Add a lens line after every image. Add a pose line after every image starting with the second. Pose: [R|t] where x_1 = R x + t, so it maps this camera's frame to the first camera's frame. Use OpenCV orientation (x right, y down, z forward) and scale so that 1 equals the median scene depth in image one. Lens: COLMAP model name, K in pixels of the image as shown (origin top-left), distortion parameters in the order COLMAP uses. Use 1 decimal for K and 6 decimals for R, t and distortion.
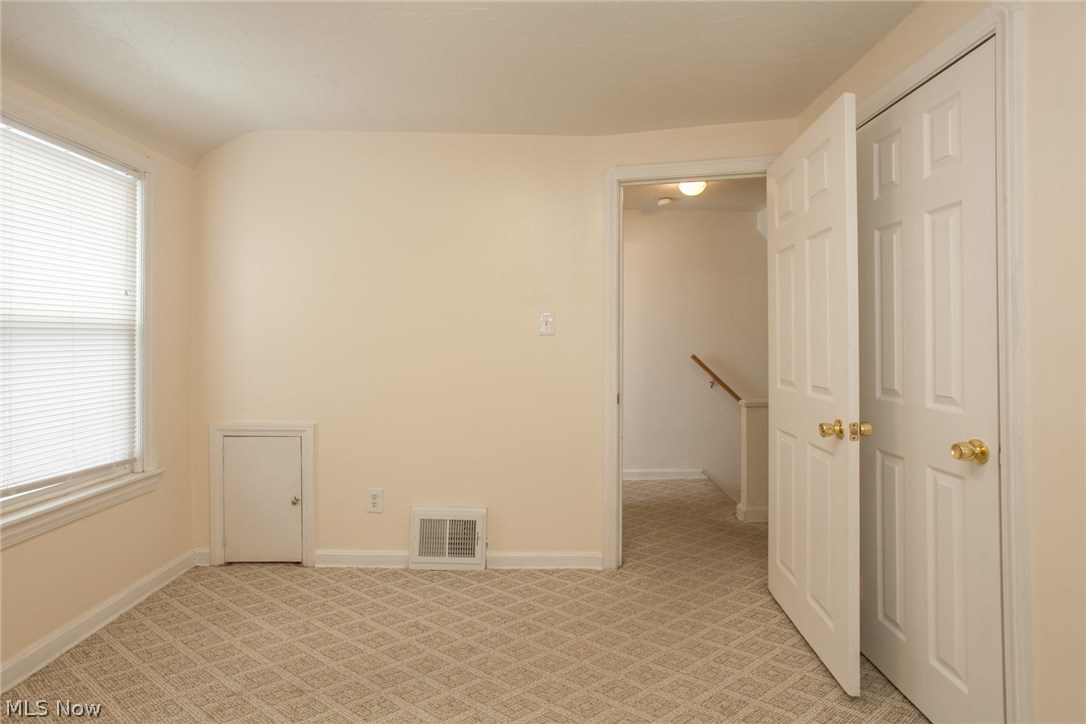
lens RADIAL K [[525.4, 0, 542.3], [0, 525.4, 357.1], [0, 0, 1]] dist [-0.050197, 0.027921]
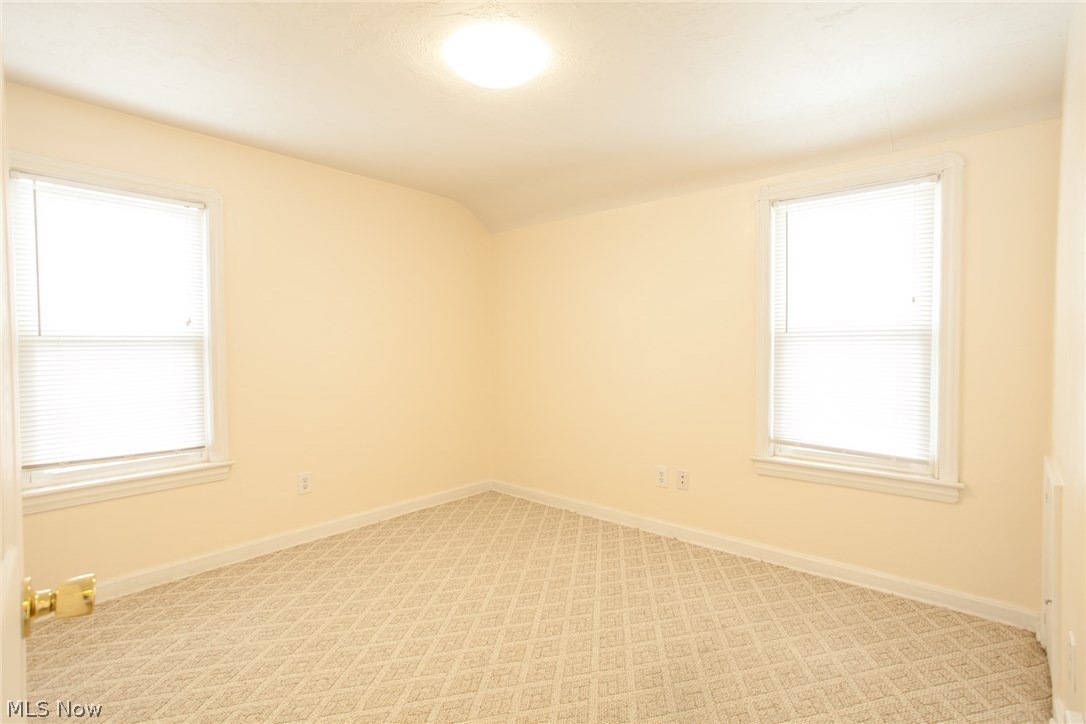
lens RADIAL K [[525.4, 0, 543.5], [0, 525.4, 358.0], [0, 0, 1]] dist [-0.050197, 0.027921]
pose [[-0.680228, 0.024901, -0.732578, 0.475363], [-0.005986, 0.999201, 0.039523, -0.043235], [0.732977, 0.031270, -0.679535, 1.163833]]
